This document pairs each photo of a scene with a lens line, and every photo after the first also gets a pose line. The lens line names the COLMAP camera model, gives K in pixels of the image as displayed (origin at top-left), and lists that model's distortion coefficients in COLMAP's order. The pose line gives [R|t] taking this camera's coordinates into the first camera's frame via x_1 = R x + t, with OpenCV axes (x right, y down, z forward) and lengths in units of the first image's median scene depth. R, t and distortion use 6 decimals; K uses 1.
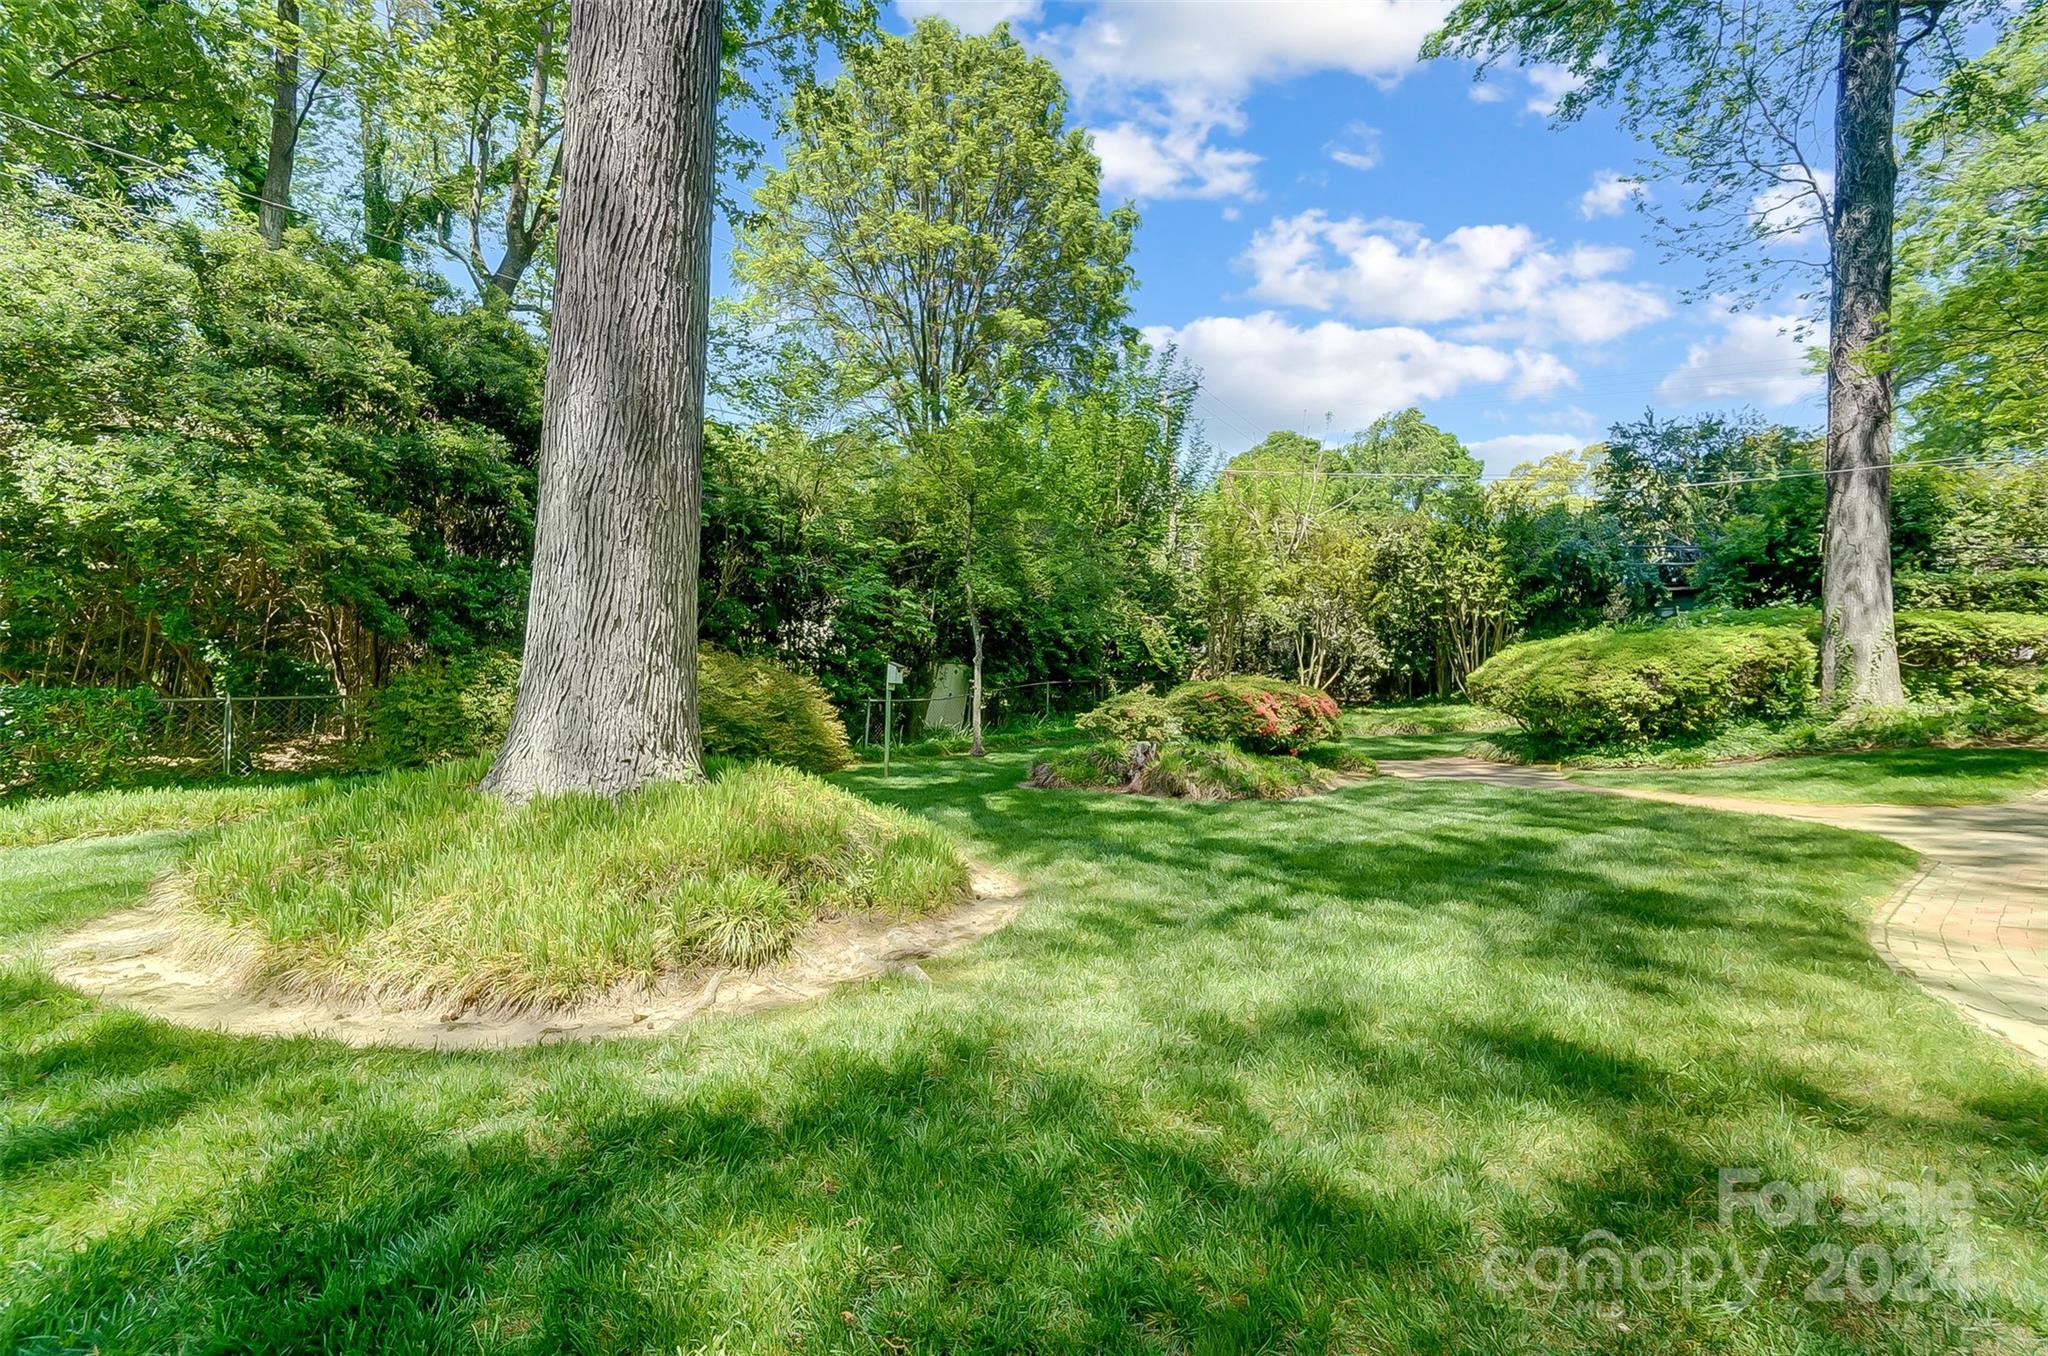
lens RADIAL K [[898.7, 0, 1004.2], [0, 898.7, 665.4], [0, 0, 1]] dist [-0.039541, 0.017492]
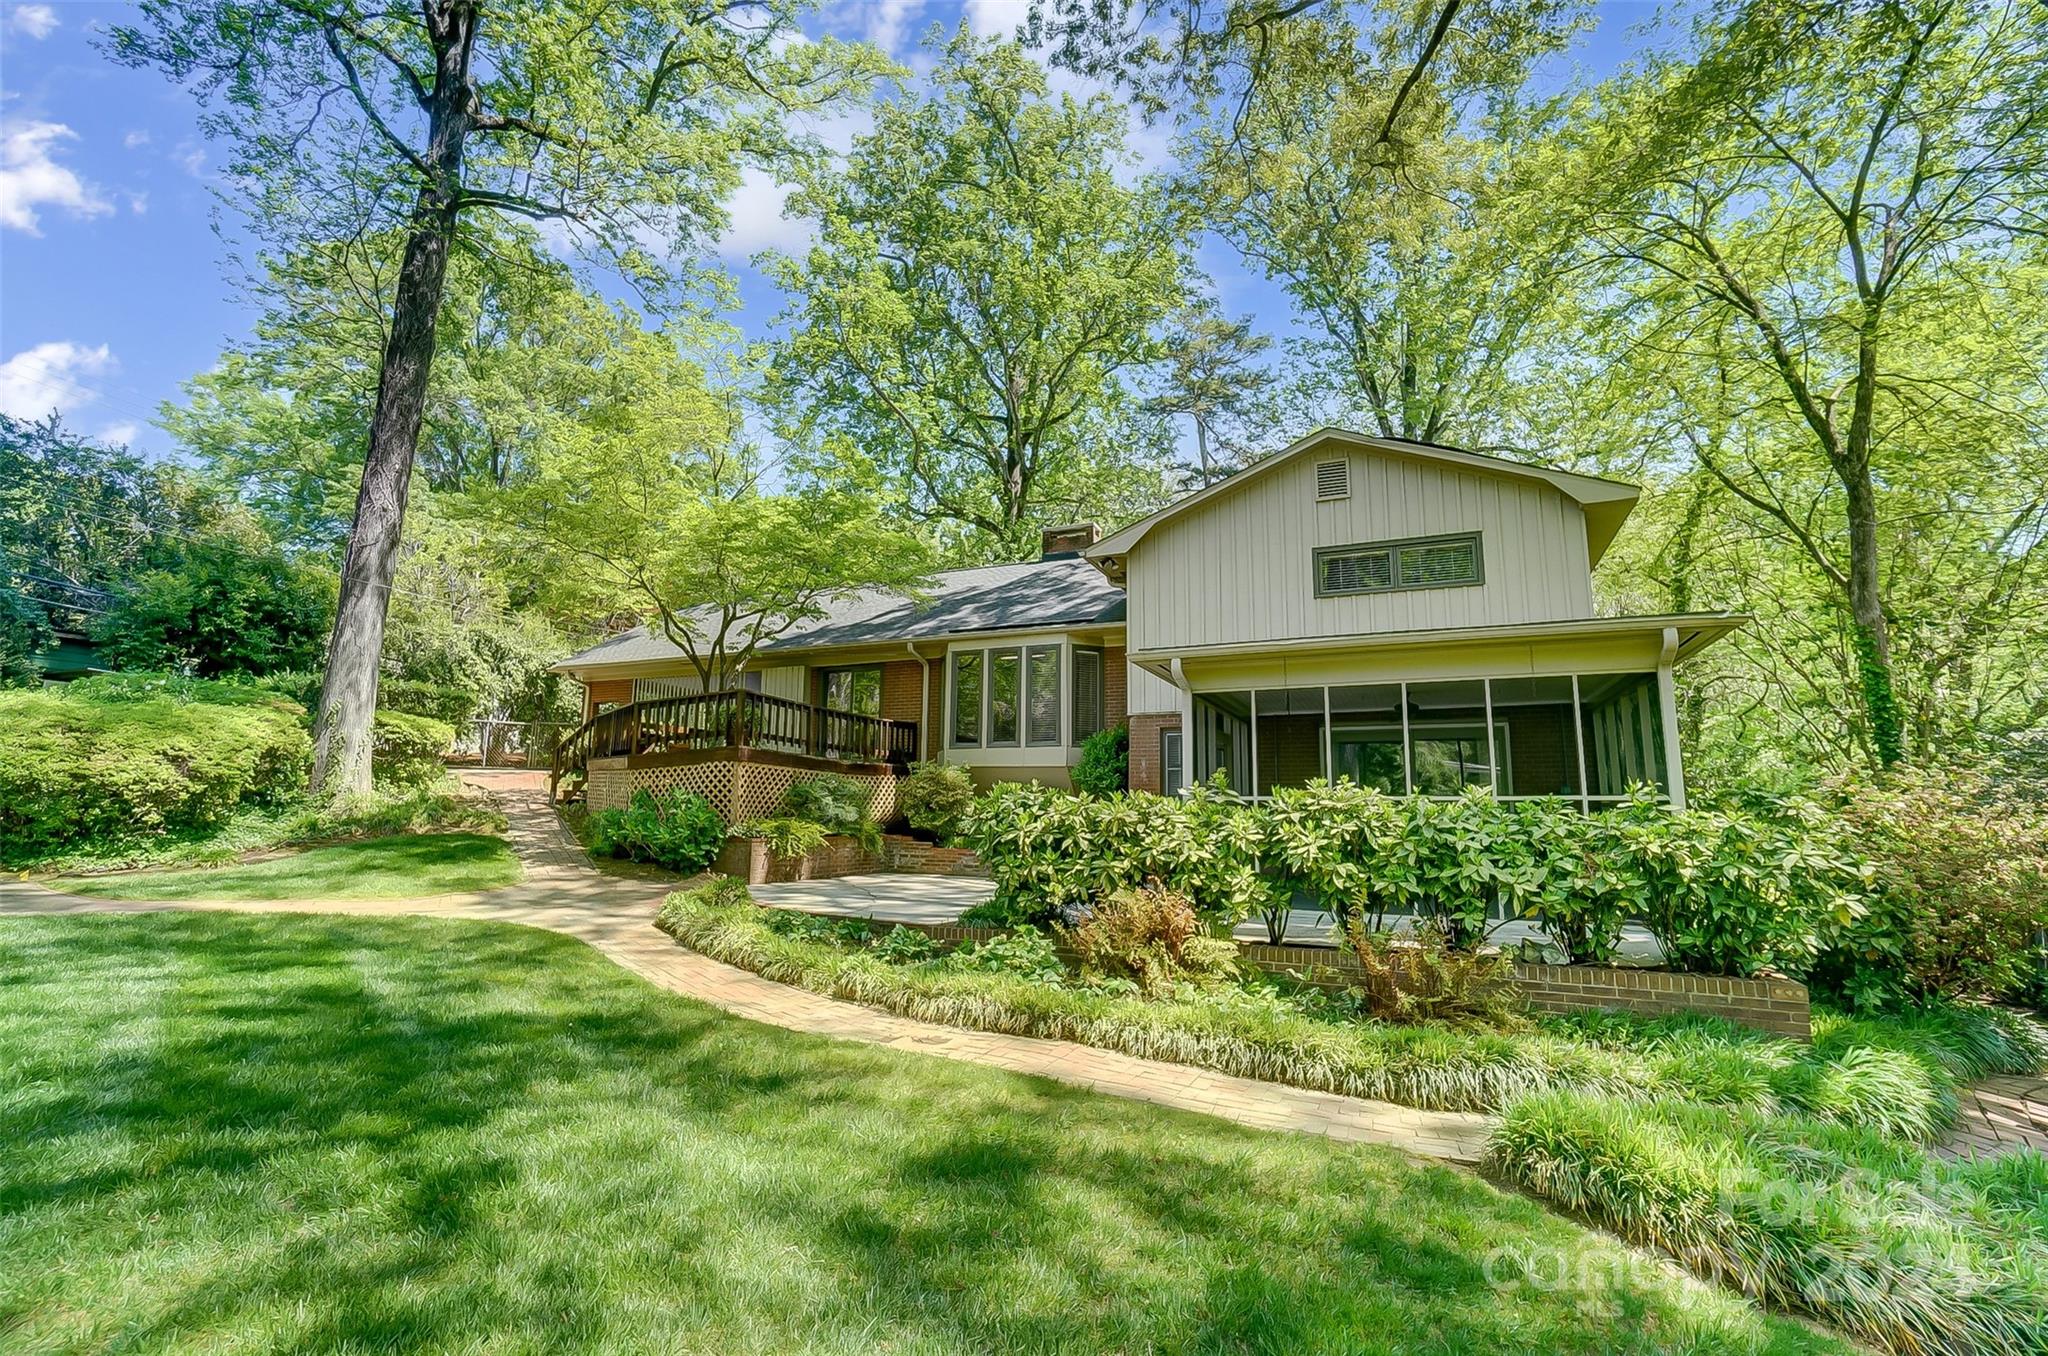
lens RADIAL K [[898.7, 0, 1004.2], [0, 898.7, 665.4], [0, 0, 1]] dist [-0.039541, 0.017492]
pose [[-0.037177, 0.141046, 0.989305, -0.146391], [-0.081205, 0.986289, -0.143667, -0.018245], [-0.996004, -0.085678, -0.025214, 0.197572]]
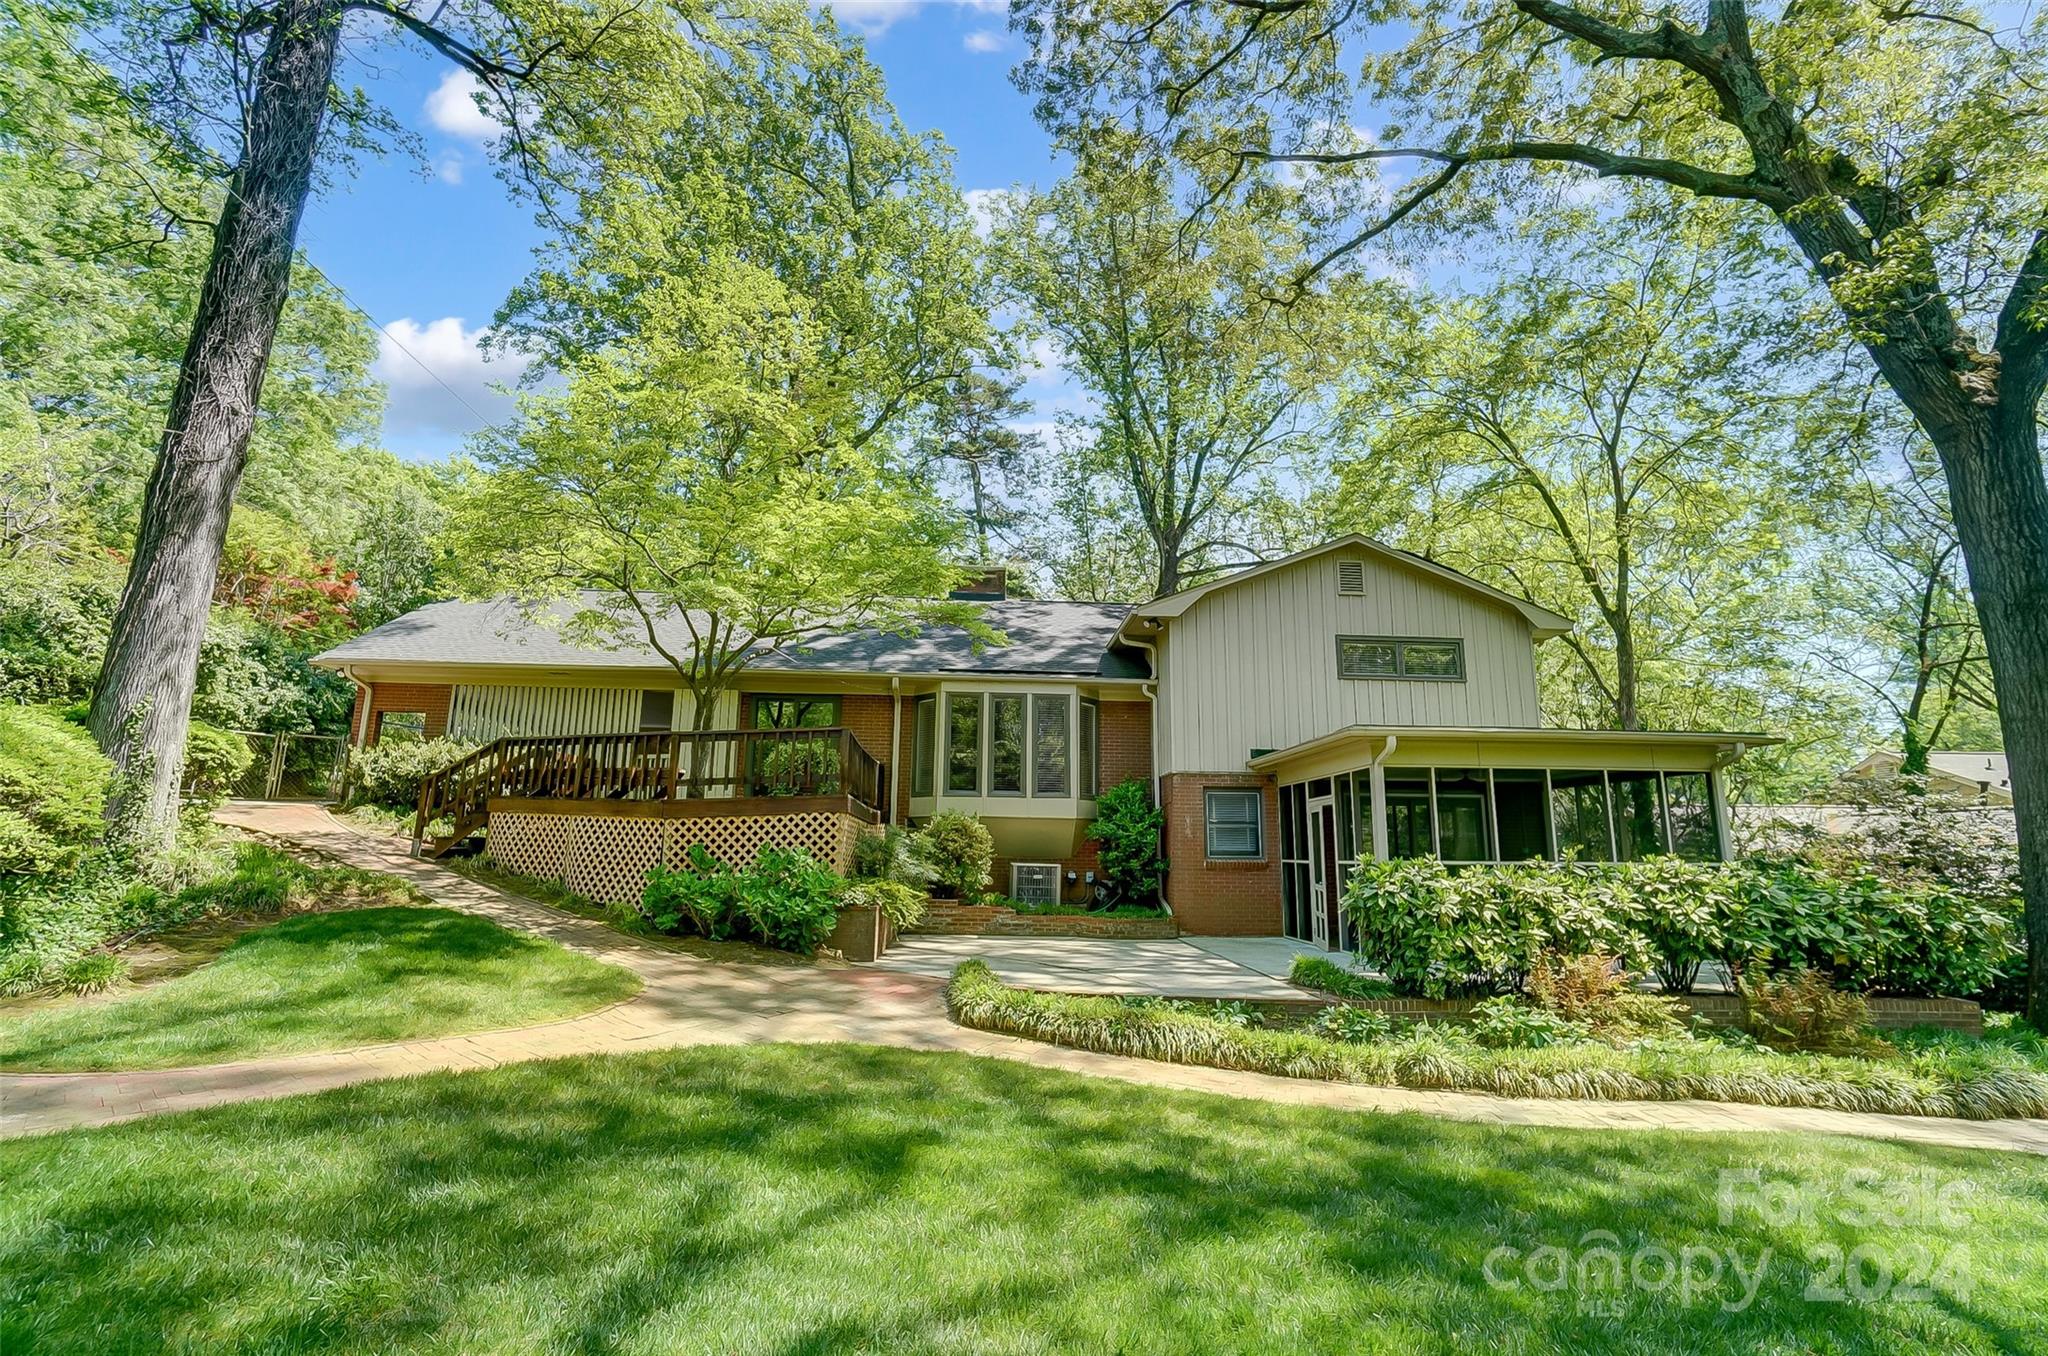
lens RADIAL K [[888.5, 0, 1014.7], [0, 888.5, 681.0], [0, 0, 1]] dist [-0.021209, 0.000436]
pose [[-0.498555, 0.128532, 0.857276, 0.030192], [-0.085198, 0.976893, -0.196014, -0.004278], [-0.862661, -0.170762, -0.476084, 0.679304]]
